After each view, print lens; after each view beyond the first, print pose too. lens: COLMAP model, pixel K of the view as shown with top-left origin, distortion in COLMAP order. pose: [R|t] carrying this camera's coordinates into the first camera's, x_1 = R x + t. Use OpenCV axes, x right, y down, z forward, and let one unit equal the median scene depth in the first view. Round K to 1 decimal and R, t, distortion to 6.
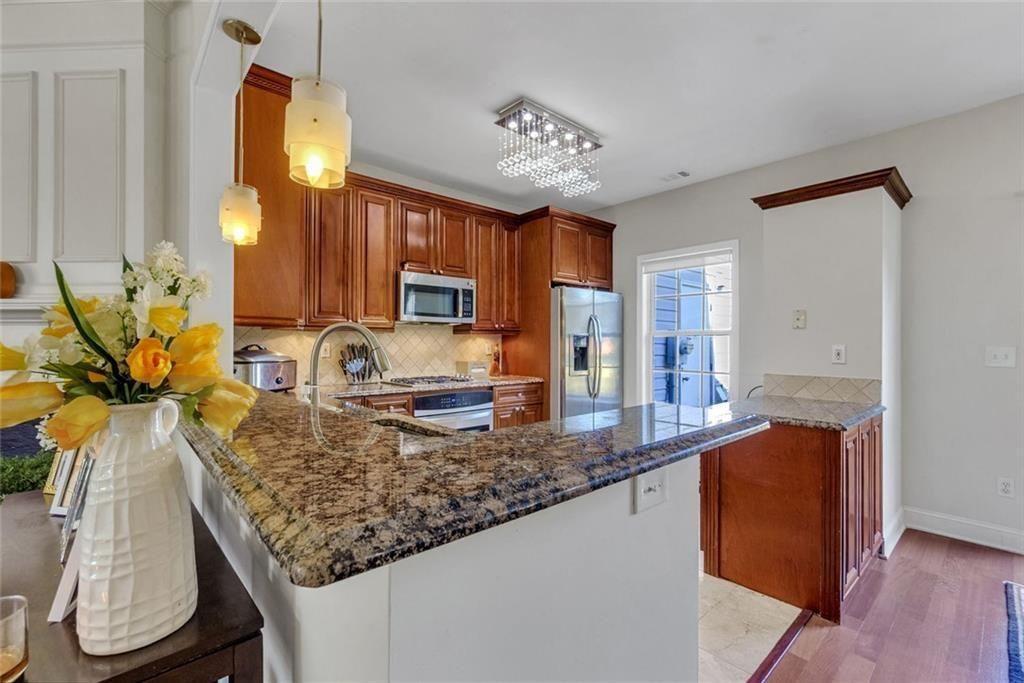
lens RADIAL K [[449.8, 0, 510.4], [0, 449.8, 341.2], [0, 0, 1]] dist [0.000714, -0.000030]
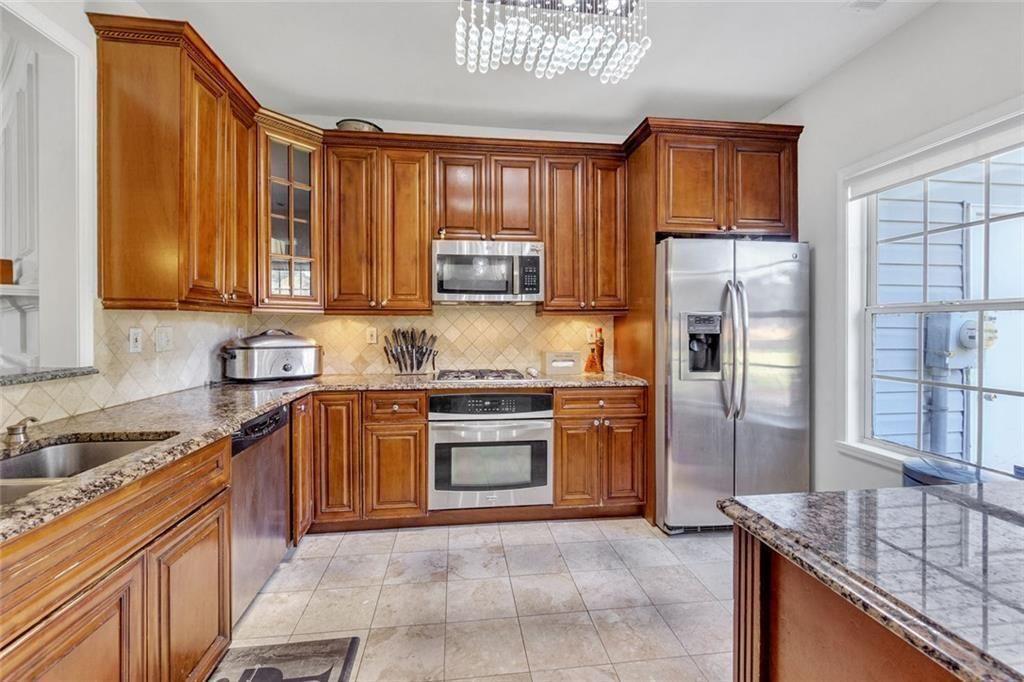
lens RADIAL K [[449.8, 0, 510.3], [0, 449.8, 324.7], [0, 0, 1]] dist [0.000714, -0.000030]
pose [[0.828346, -0.005956, -0.560185, 0.290520], [0.004157, 0.999981, -0.004484, 0.002546], [0.560201, 0.001386, 0.828356, 0.349584]]
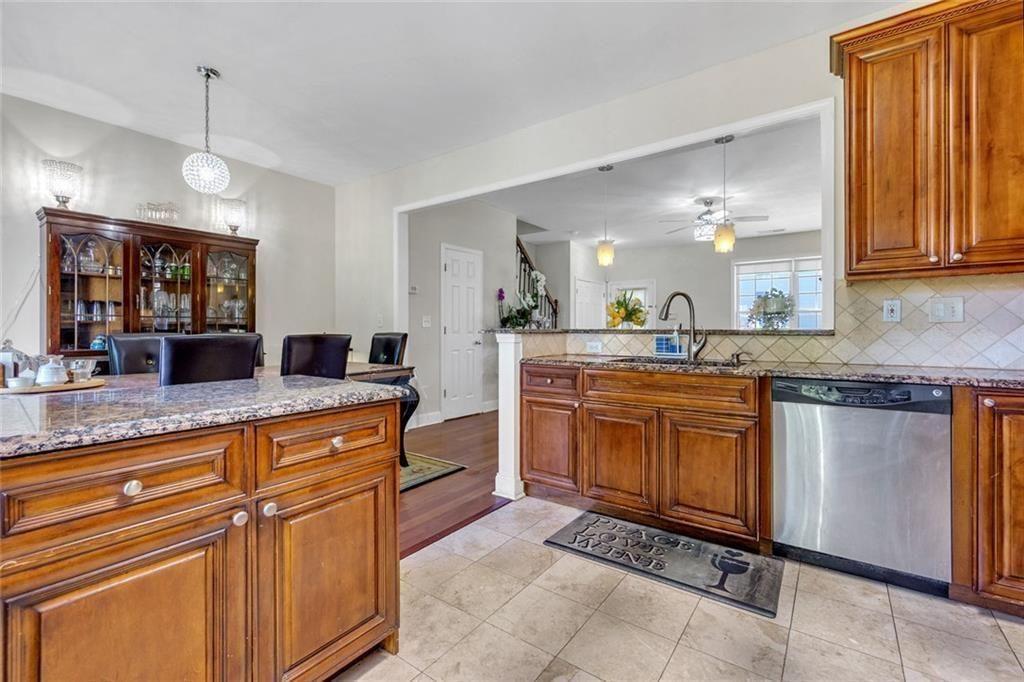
lens RADIAL K [[449.8, 0, 512.3], [0, 449.8, 332.4], [0, 0, 1]] dist [0.000714, -0.000030]
pose [[-0.976541, -0.000548, -0.215331, 0.245664], [-0.001708, 0.999985, 0.005199, 0.040208], [0.215325, 0.005445, -0.976527, 0.971459]]
